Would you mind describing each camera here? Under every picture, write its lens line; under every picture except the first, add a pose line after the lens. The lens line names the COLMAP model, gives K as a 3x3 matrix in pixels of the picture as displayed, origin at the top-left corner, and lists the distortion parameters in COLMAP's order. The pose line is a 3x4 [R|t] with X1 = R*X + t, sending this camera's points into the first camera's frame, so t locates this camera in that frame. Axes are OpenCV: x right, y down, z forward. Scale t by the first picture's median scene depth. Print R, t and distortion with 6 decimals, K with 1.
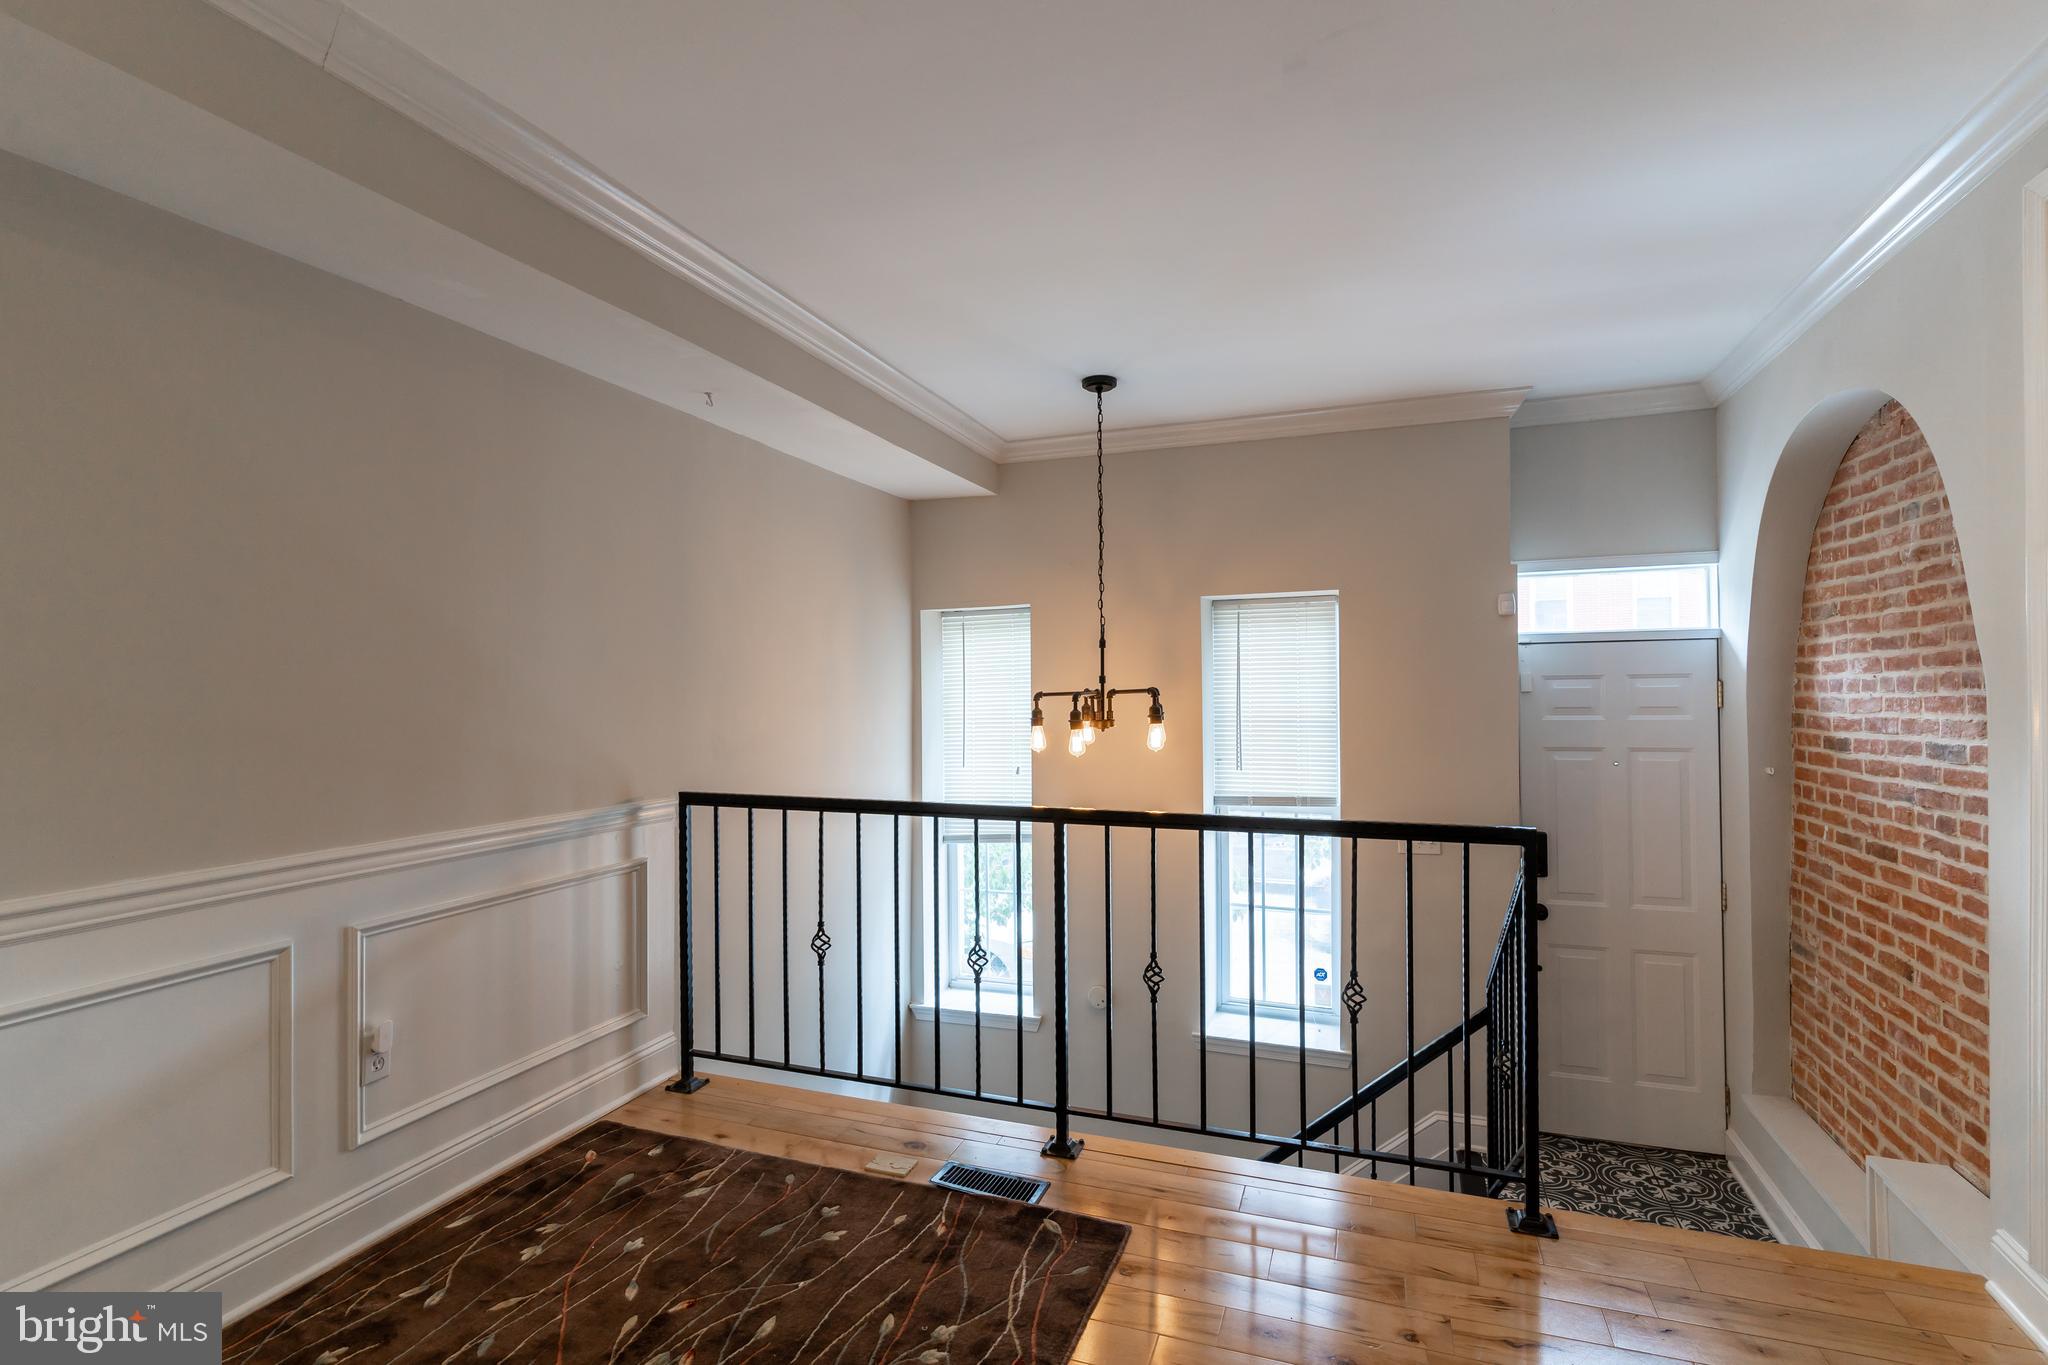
lens RADIAL K [[978.6, 0, 1034.2], [0, 978.6, 684.4], [0, 0, 1]] dist [0.001056, -0.000406]
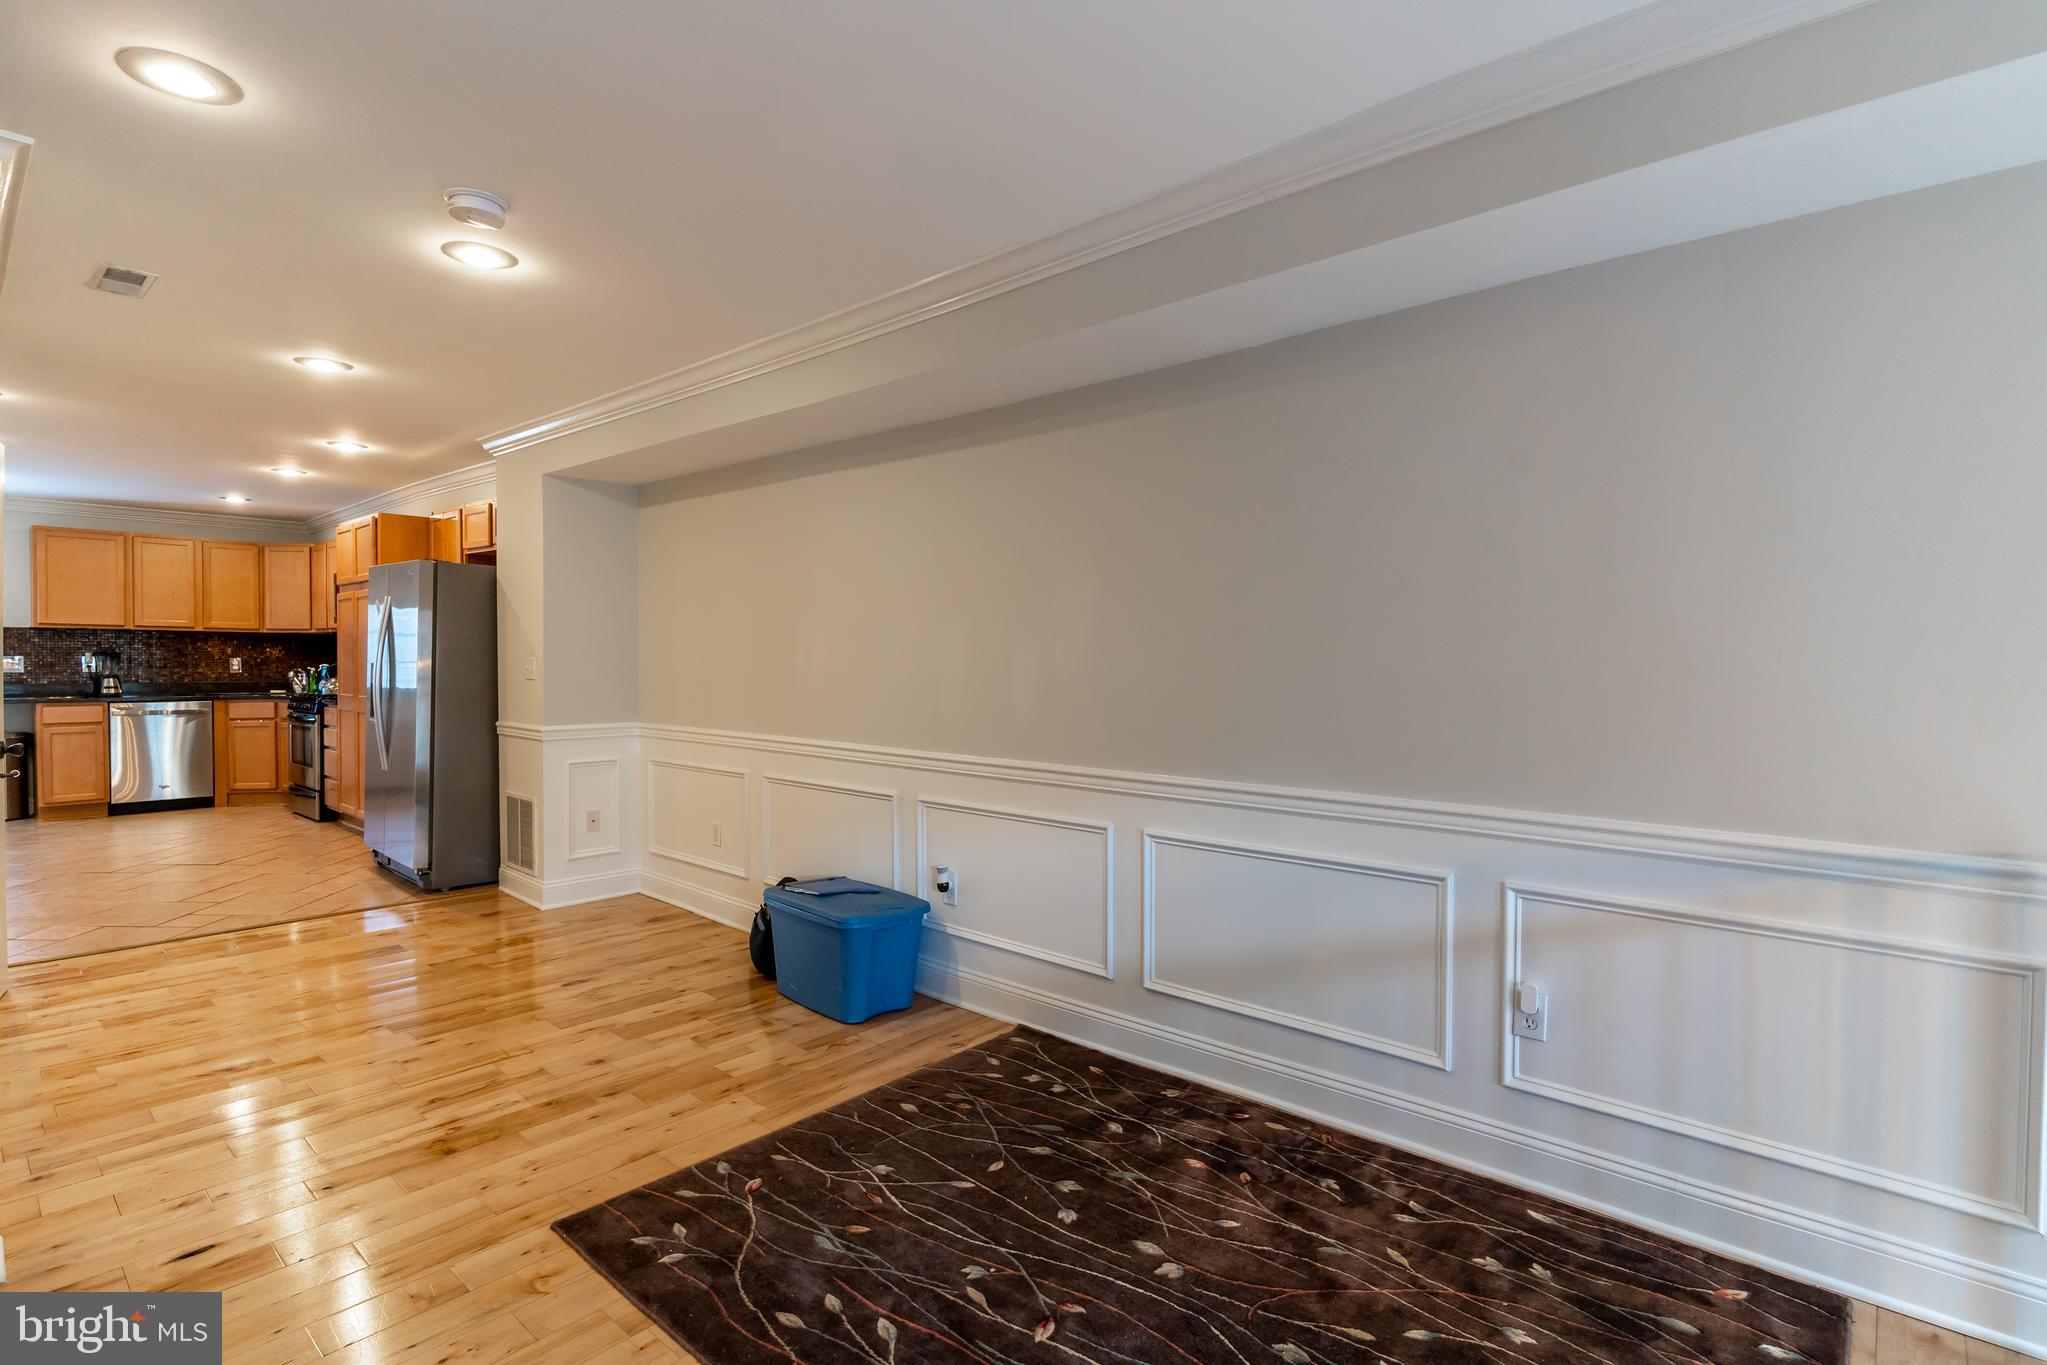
lens RADIAL K [[978.2, 0, 1039.1], [0, 978.2, 682.9], [0, 0, 1]] dist [0.001056, -0.000406]
pose [[-0.362116, 0.026603, -0.931753, 0.356113], [-0.000832, 0.999583, 0.028863, -0.004423], [0.932133, 0.011226, -0.361943, 0.653488]]
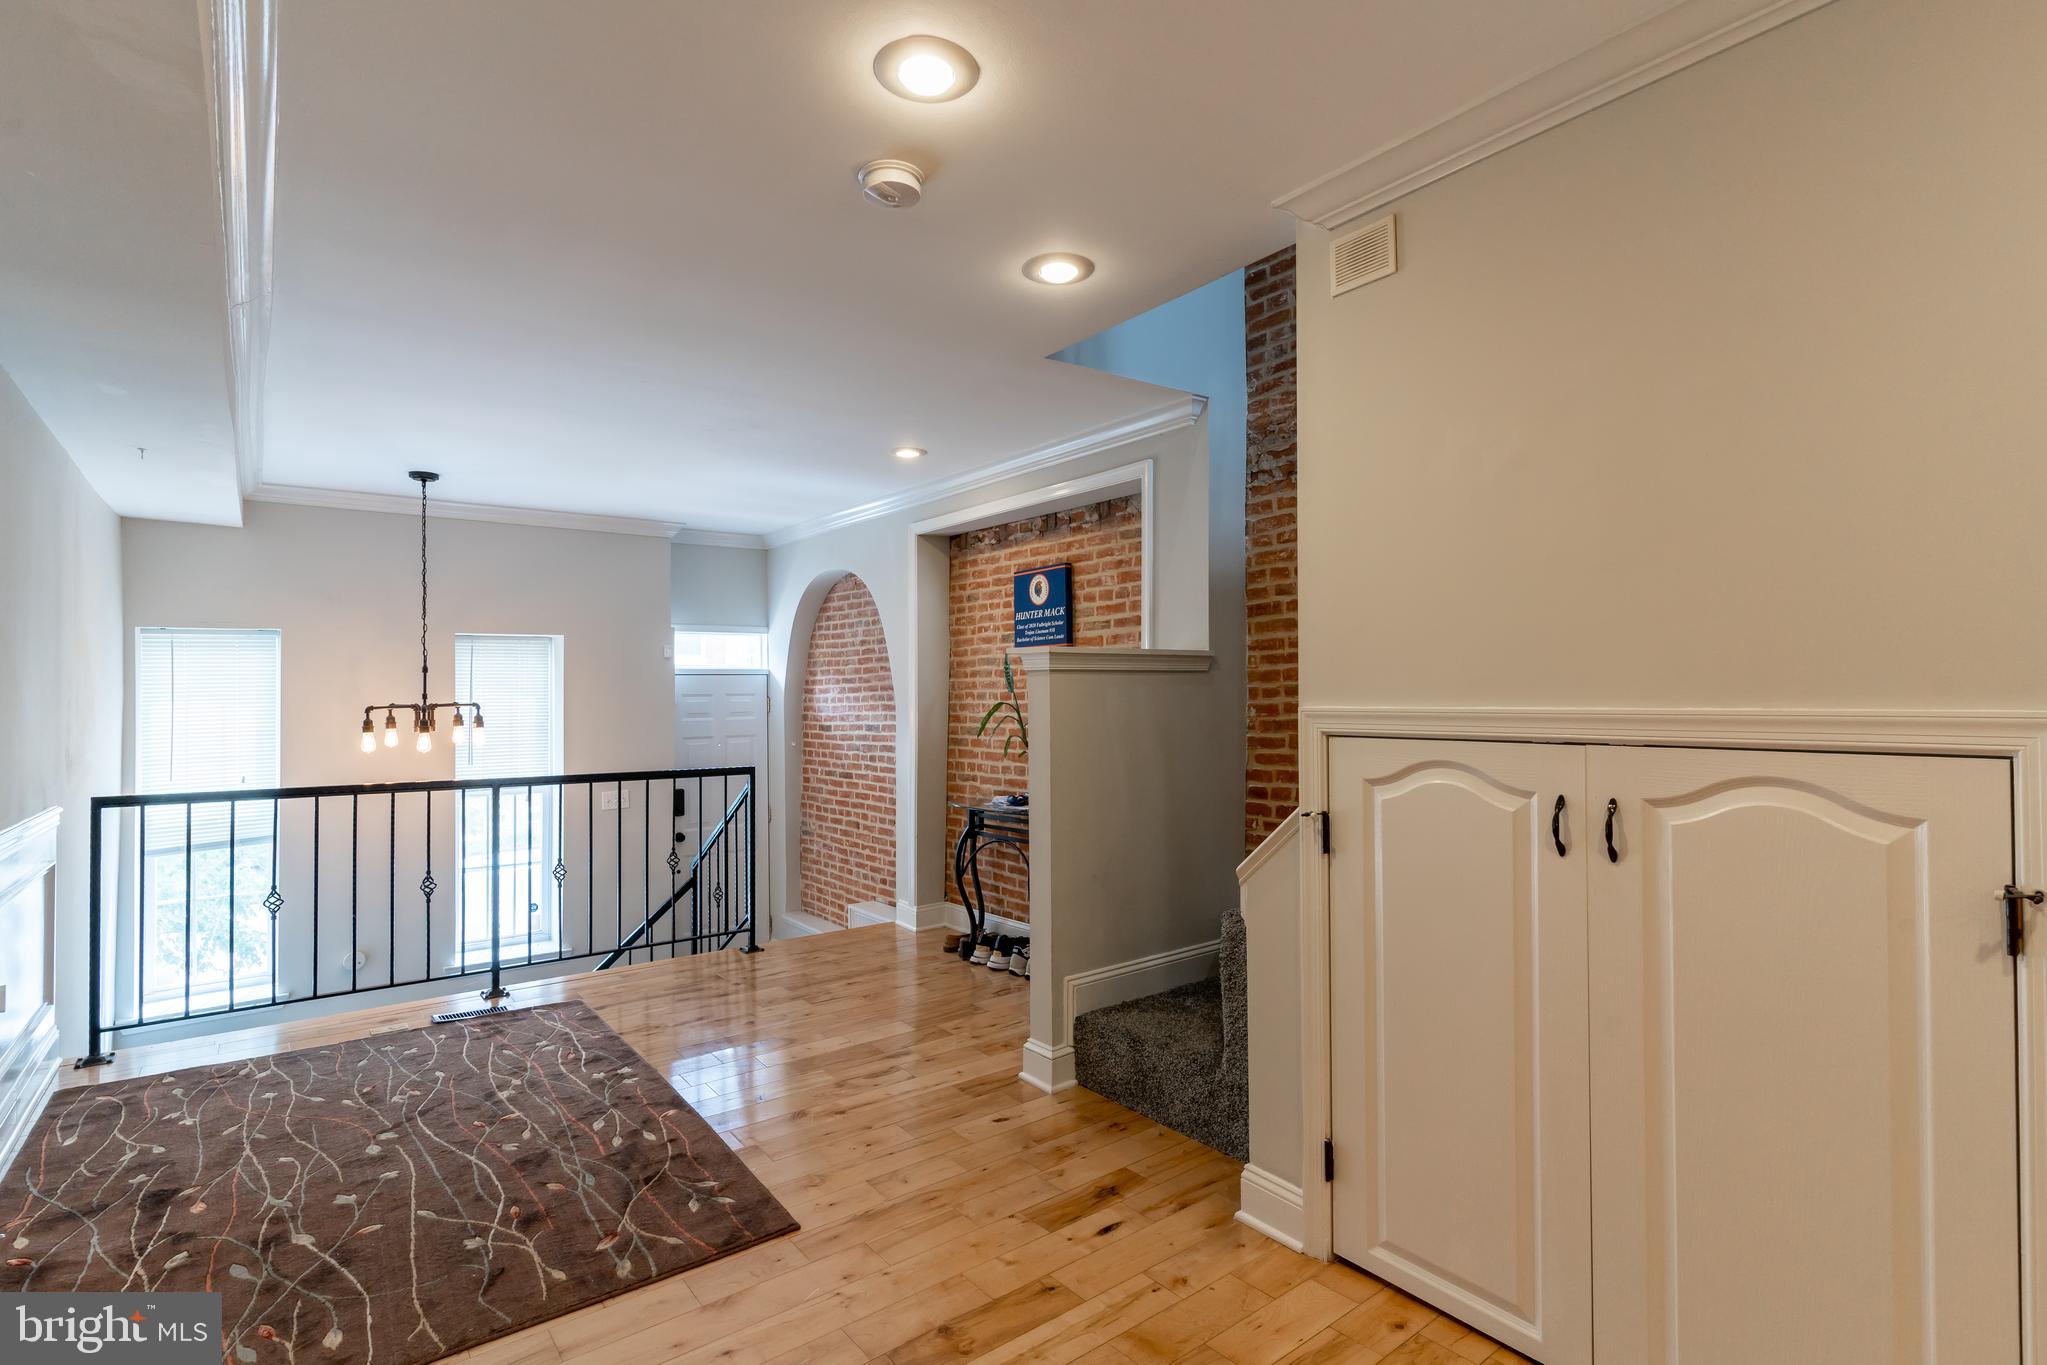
lens RADIAL K [[978.2, 0, 1033.8], [0, 978.2, 684.5], [0, 0, 1]] dist [0.001056, -0.000406]
pose [[0.530187, 0.011791, 0.847799, -0.735032], [0.000373, 0.999900, -0.014139, -0.002044], [-0.847881, 0.007812, 0.530129, -0.496792]]
